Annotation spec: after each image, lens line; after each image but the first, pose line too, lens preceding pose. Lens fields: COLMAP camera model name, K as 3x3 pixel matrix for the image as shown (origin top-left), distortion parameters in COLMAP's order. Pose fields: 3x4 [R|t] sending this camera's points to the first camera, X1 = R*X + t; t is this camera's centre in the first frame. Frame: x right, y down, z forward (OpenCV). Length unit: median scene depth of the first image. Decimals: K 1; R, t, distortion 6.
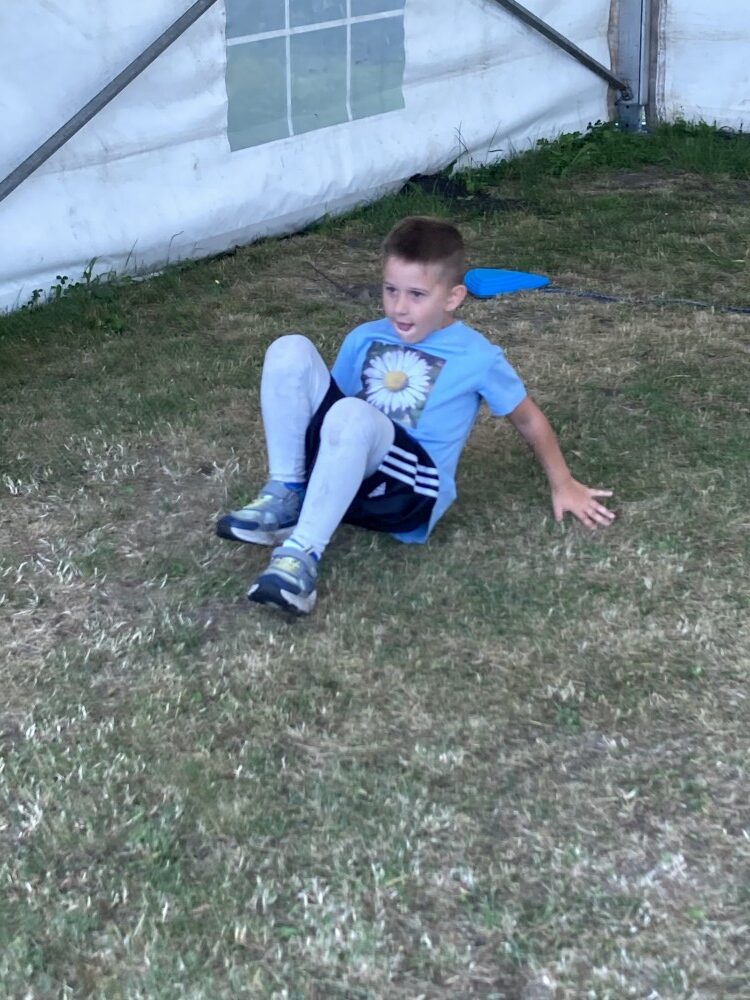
lens RADIAL K [[1951.1, 0, 374.8], [0, 1951.1, 507.8], [0, 0, 1]] dist [0.118905, 0.000000]
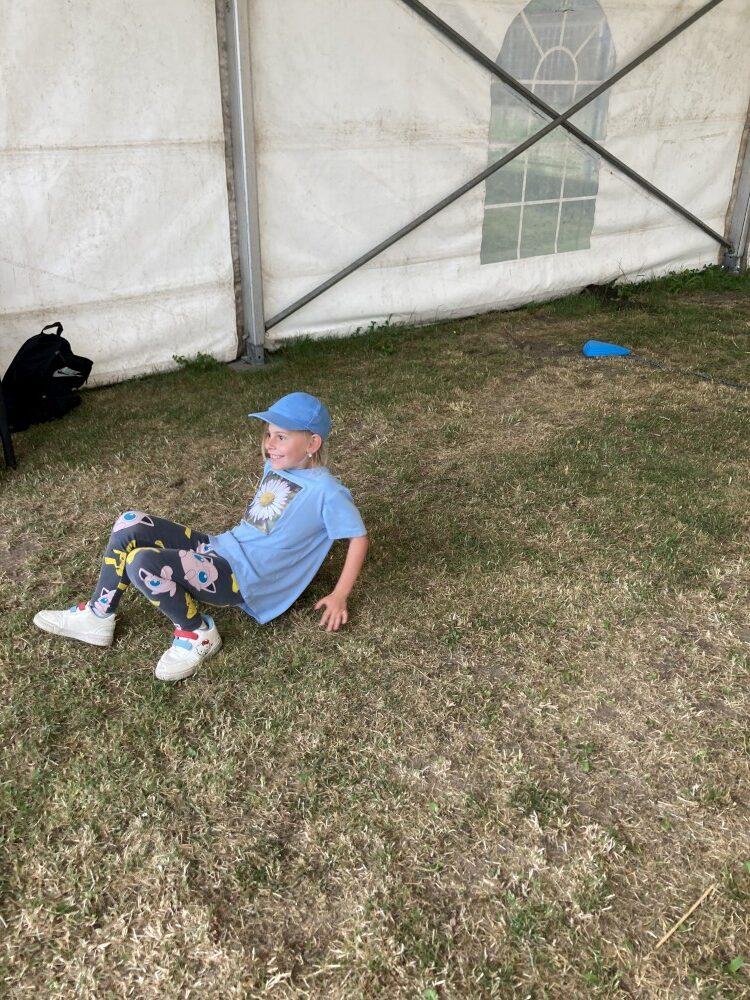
lens RADIAL K [[820.8, 0, 368.8], [0, 820.8, 504.4], [0, 0, 1]] dist [0.026662, -0.036623]
pose [[0.934104, 0.179660, -0.308500, 0.134578], [-0.141707, 0.979743, 0.141499, -0.054854], [0.327672, -0.088458, 0.940641, 0.196460]]
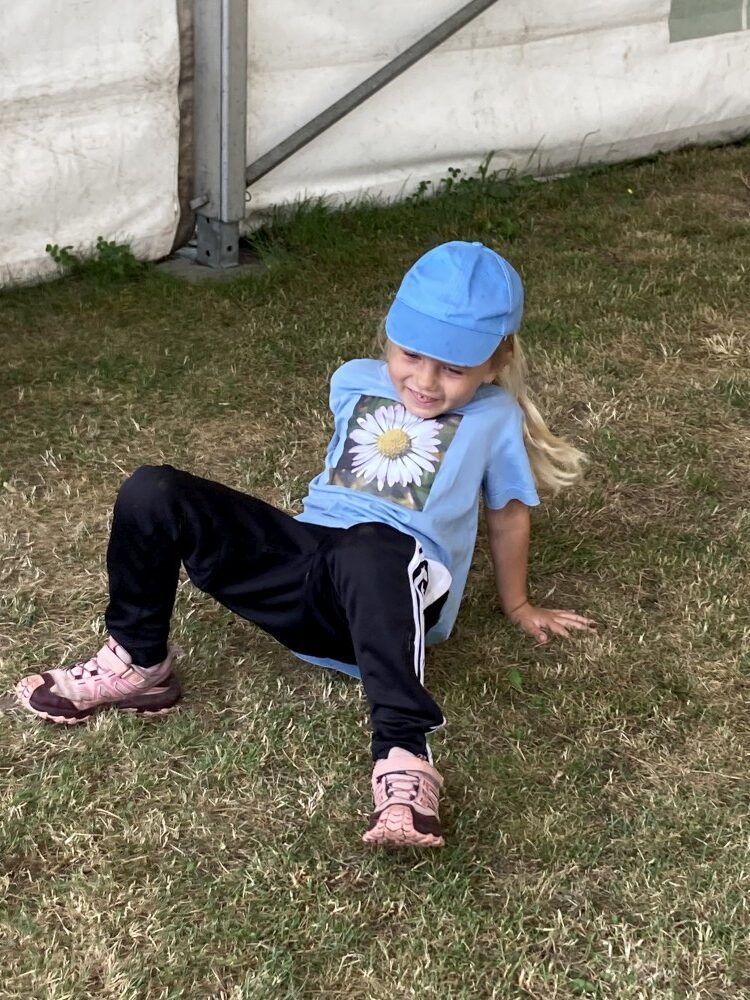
lens RADIAL K [[2149.8, 0, 371.8], [0, 2149.8, 495.4], [0, 0, 1]] dist [0.080816, 0.000000]
pose [[0.973197, 0.128217, -0.190912, 0.008377], [-0.122259, 0.991579, 0.042715, -0.009359], [0.194781, -0.018229, 0.980677, 0.040598]]
